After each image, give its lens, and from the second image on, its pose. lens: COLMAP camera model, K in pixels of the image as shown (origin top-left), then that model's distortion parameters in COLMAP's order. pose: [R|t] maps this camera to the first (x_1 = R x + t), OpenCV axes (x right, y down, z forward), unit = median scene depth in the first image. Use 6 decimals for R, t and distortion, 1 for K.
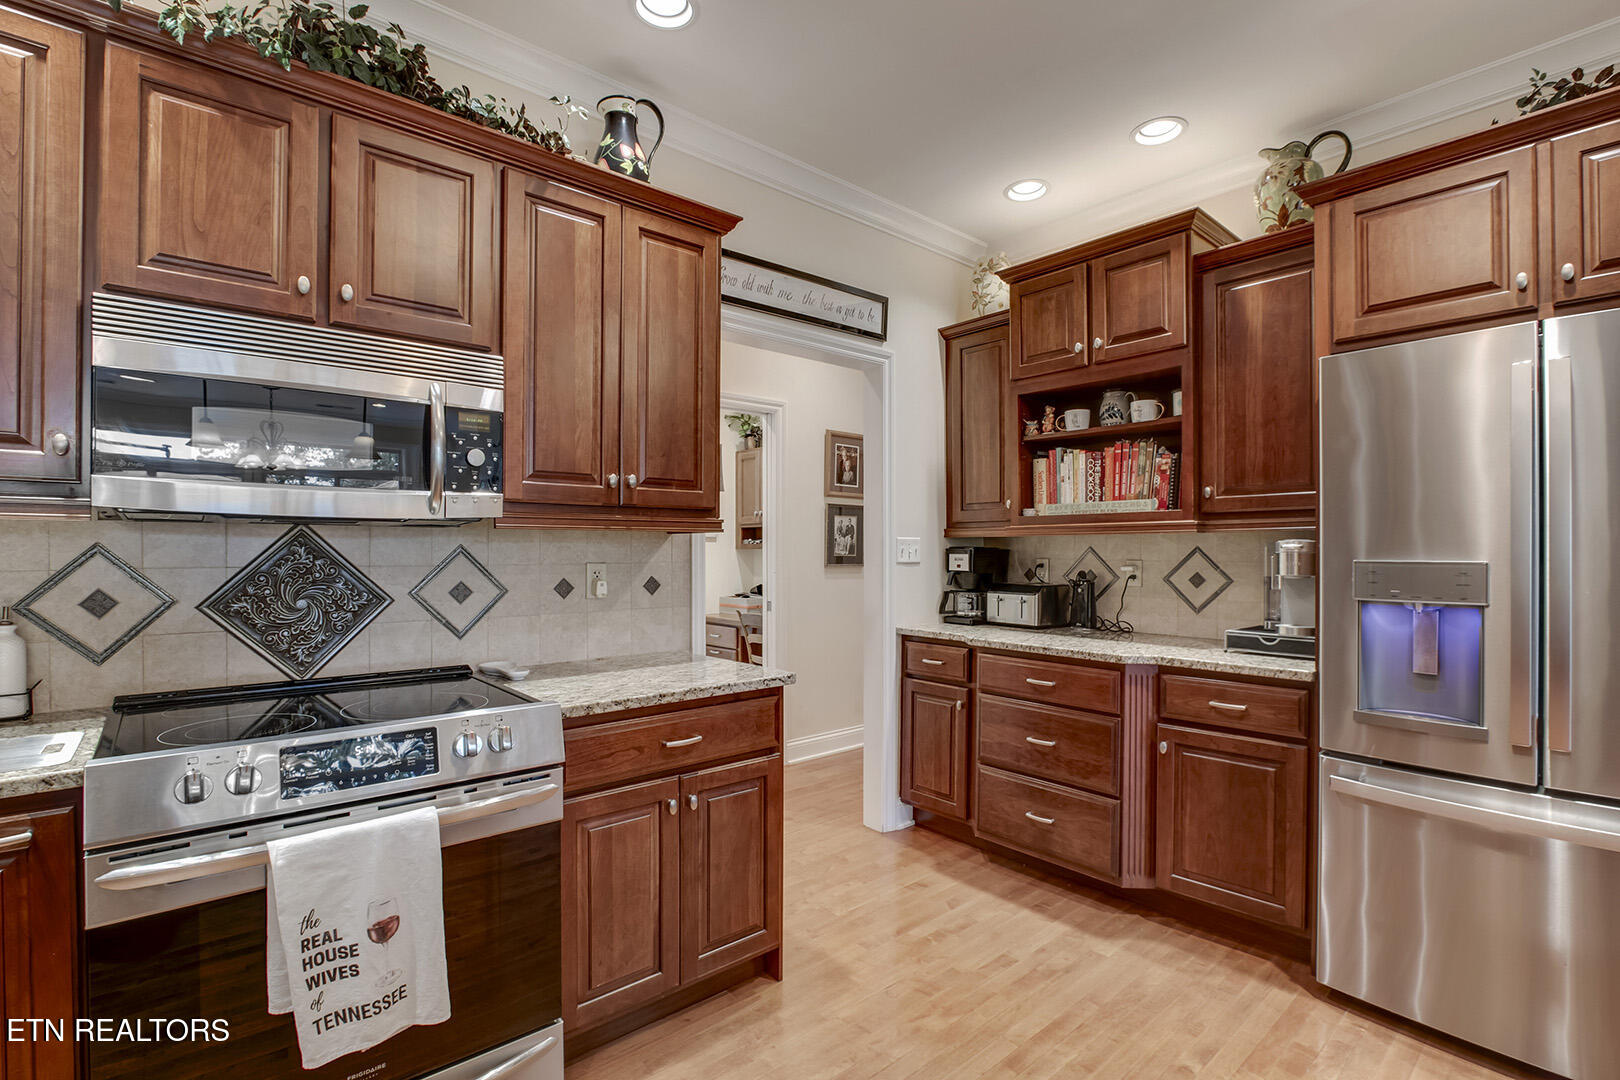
lens RADIAL K [[755.2, 0, 819.1], [0, 755.2, 548.5], [0, 0, 1]] dist [-0.024660, 0.002568]
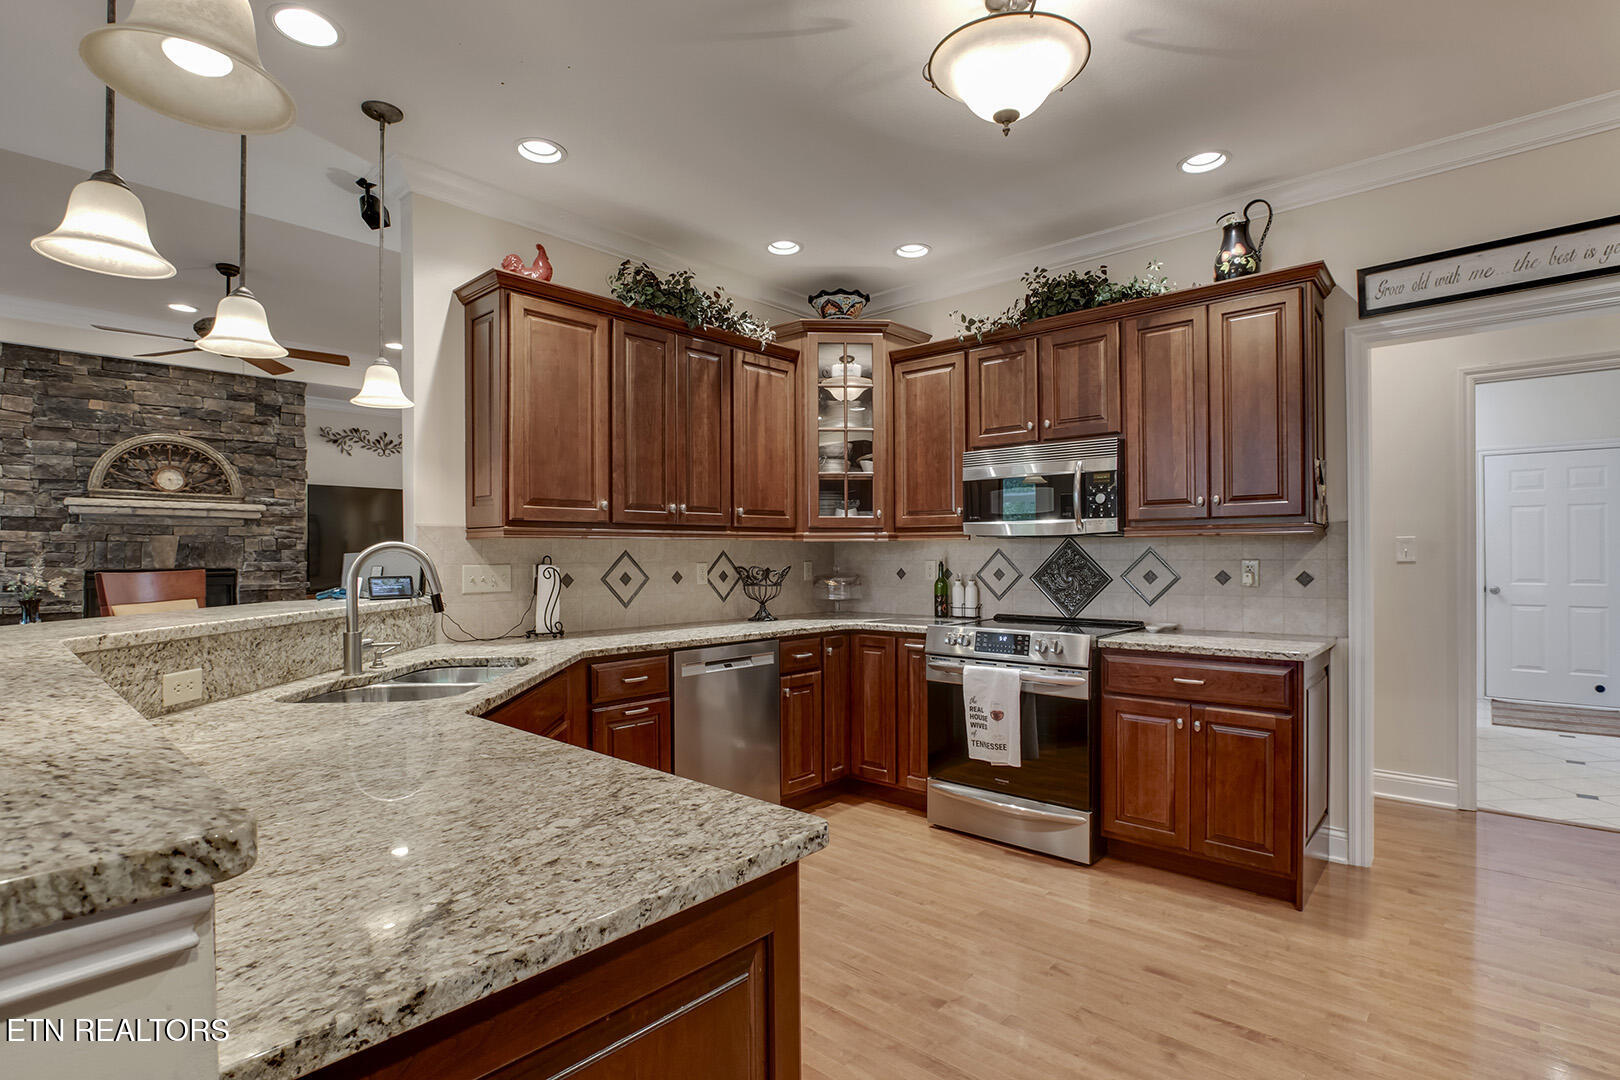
lens RADIAL K [[779.6, 0, 818.7], [0, 779.6, 551.0], [0, 0, 1]] dist [-0.022766, 0.002388]
pose [[0.129439, -0.004778, -0.991576, 1.032508], [0.006997, 0.999968, -0.003905, 0.004465], [0.991563, -0.006433, 0.129468, 0.084526]]
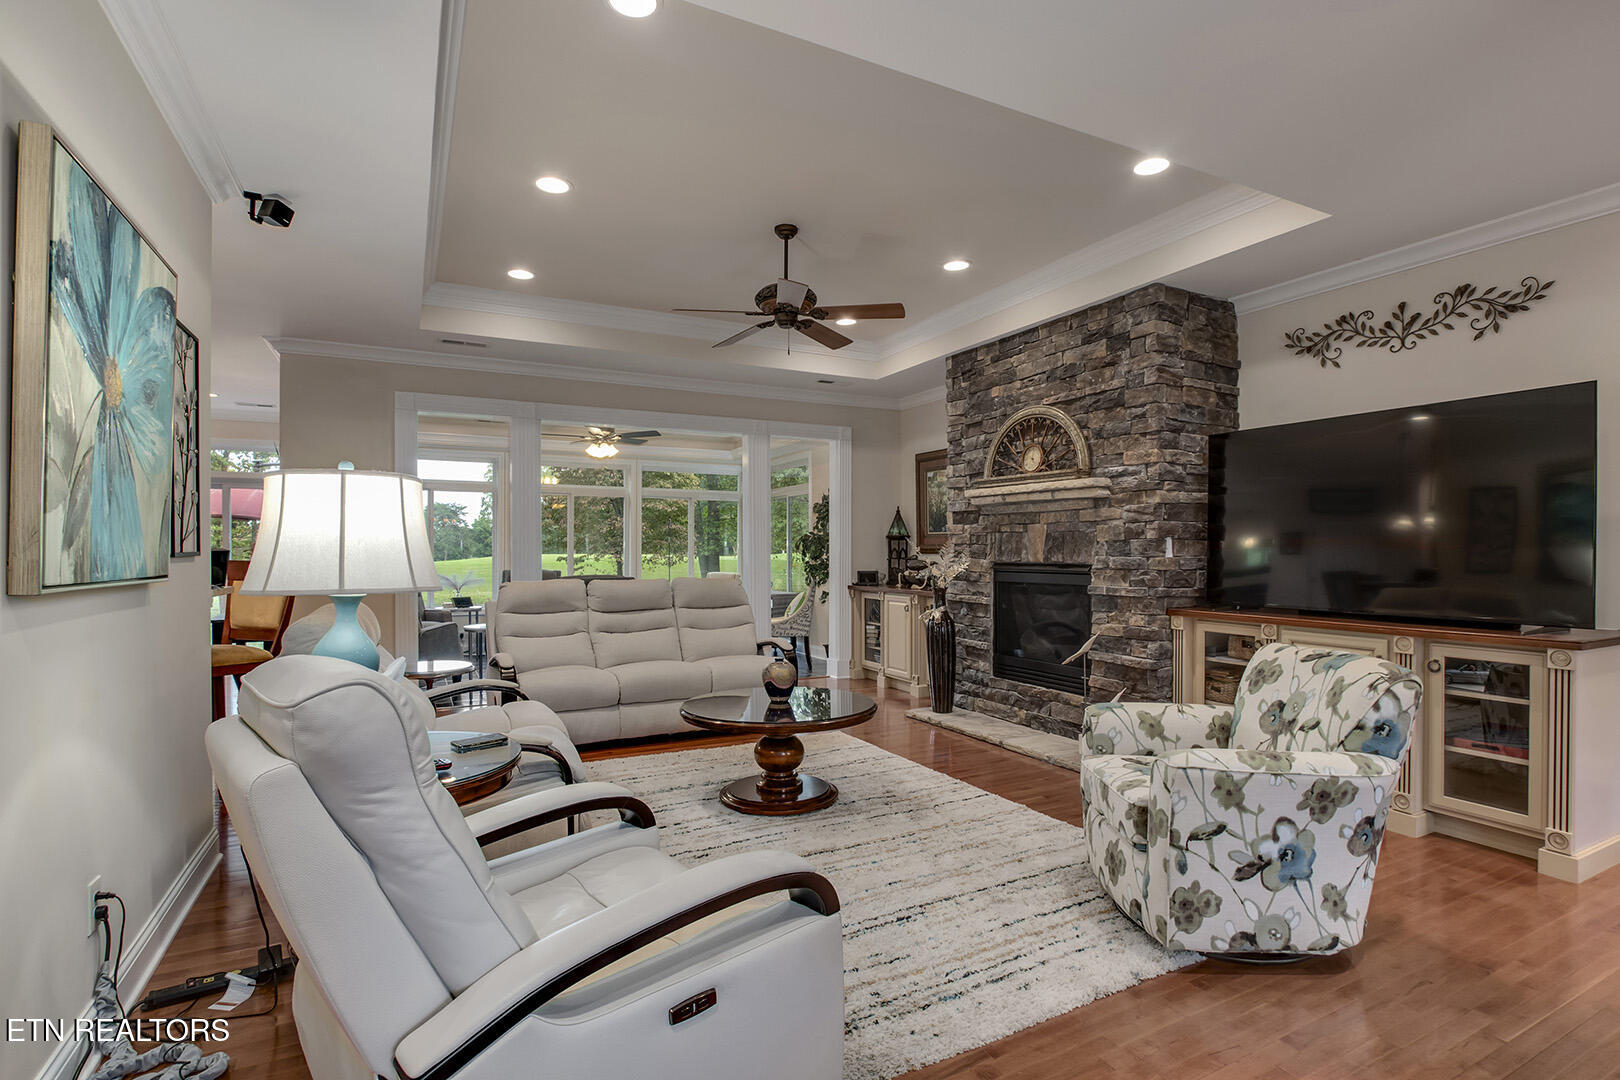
lens RADIAL K [[755.2, 0, 813.5], [0, 755.2, 554.5], [0, 0, 1]] dist [-0.024660, 0.002568]
pose [[-0.975940, 0.002642, 0.218025, -1.705841], [0.004392, 0.999962, 0.007543, -0.004457], [-0.217997, 0.008319, -0.975914, 0.534962]]
